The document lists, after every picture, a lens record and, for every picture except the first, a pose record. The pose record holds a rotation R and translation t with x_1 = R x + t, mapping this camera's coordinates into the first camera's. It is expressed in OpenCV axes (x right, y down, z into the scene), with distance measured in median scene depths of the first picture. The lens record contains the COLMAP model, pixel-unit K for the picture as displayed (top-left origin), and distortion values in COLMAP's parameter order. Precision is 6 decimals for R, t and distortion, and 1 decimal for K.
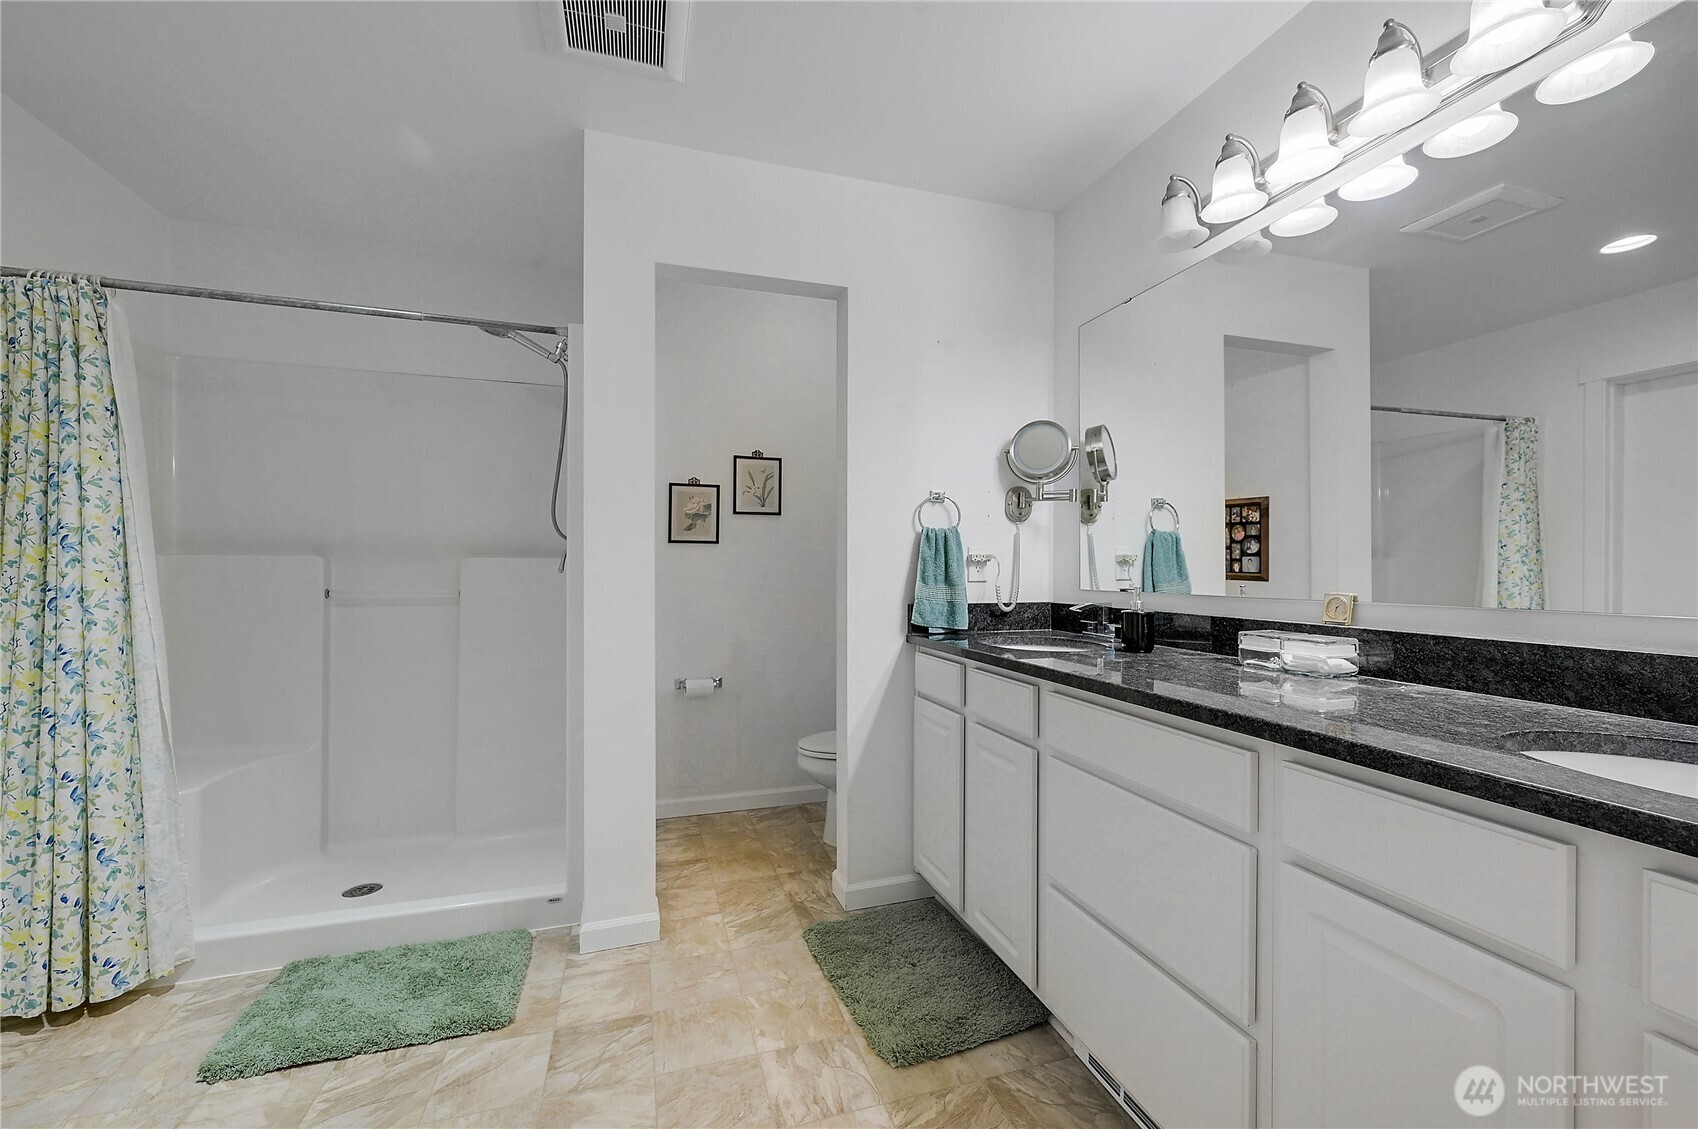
lens RADIAL K [[680.0, 0, 852.7], [0, 680.0, 574.9], [0, 0, 1]] dist [-0.004249, 0.000197]
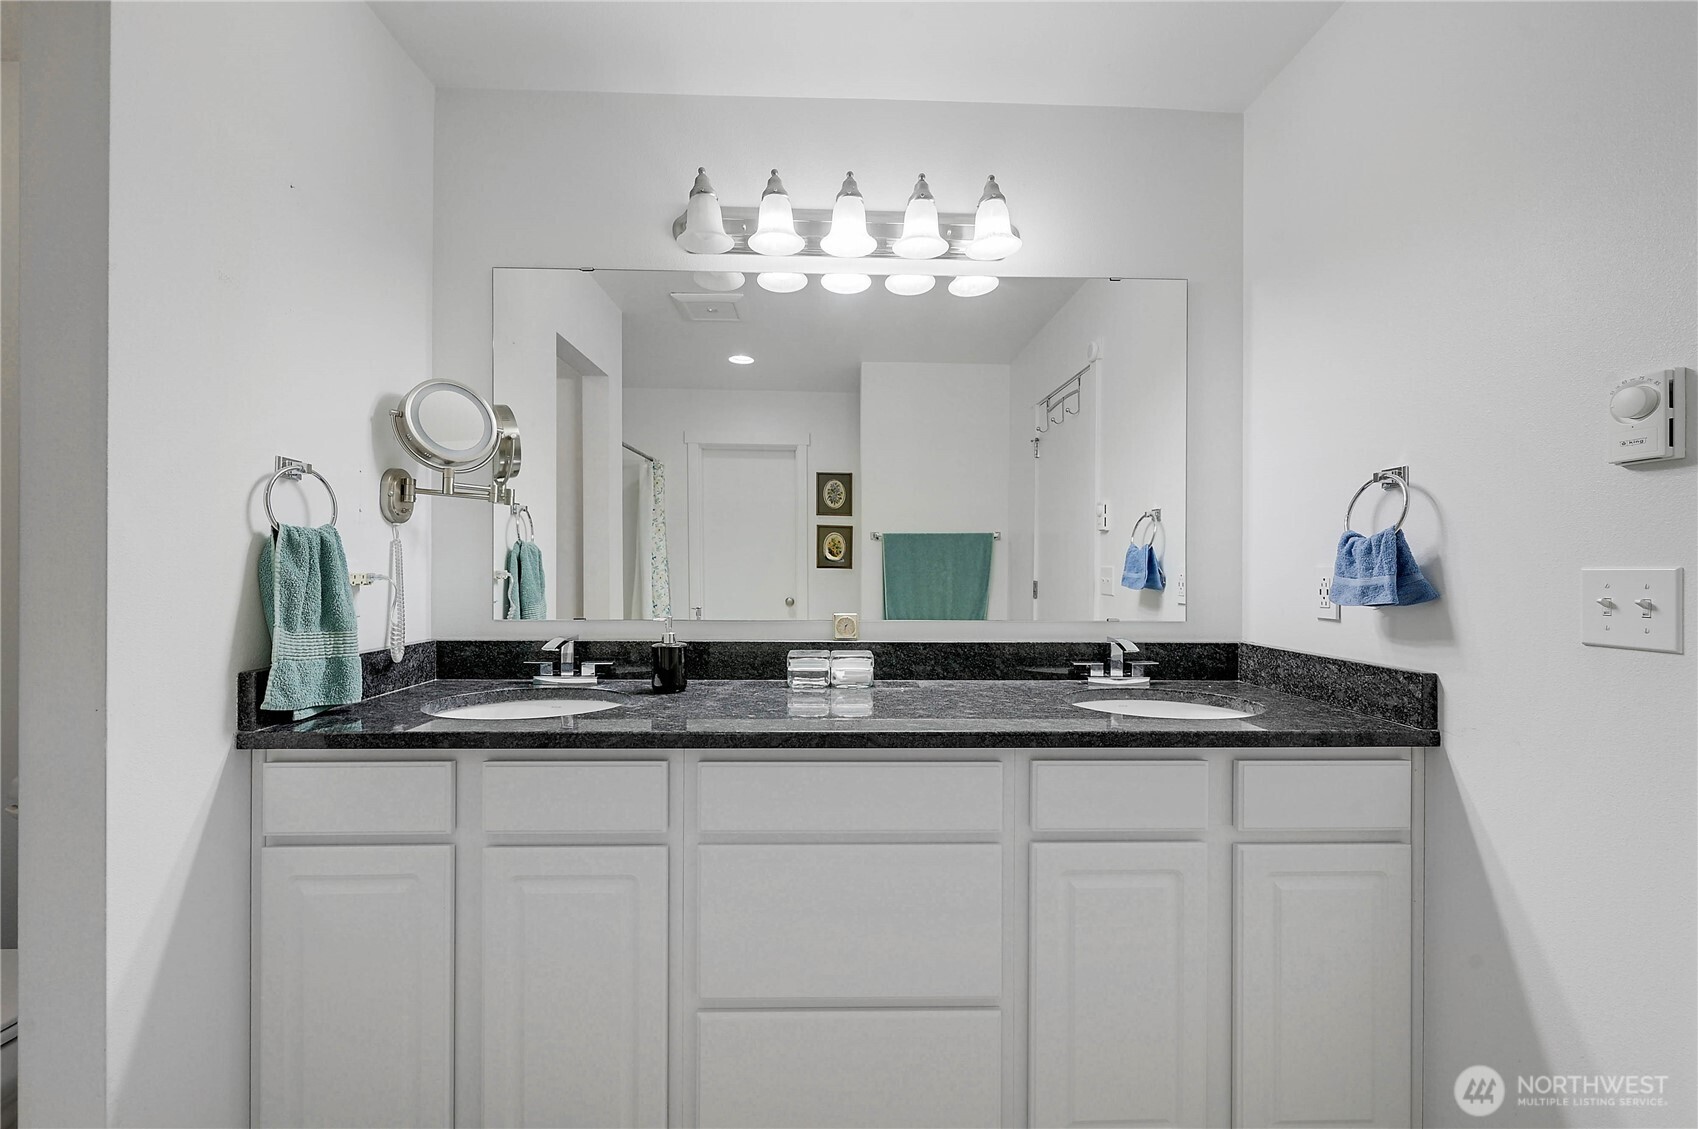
lens RADIAL K [[680.0, 0, 858.6], [0, 680.0, 565.4], [0, 0, 1]] dist [-0.004249, 0.000197]
pose [[0.273776, 0.002969, 0.961789, -0.282508], [0.002433, 0.999990, -0.003779, -0.034629], [-0.961790, 0.003375, 0.273766, 0.422348]]
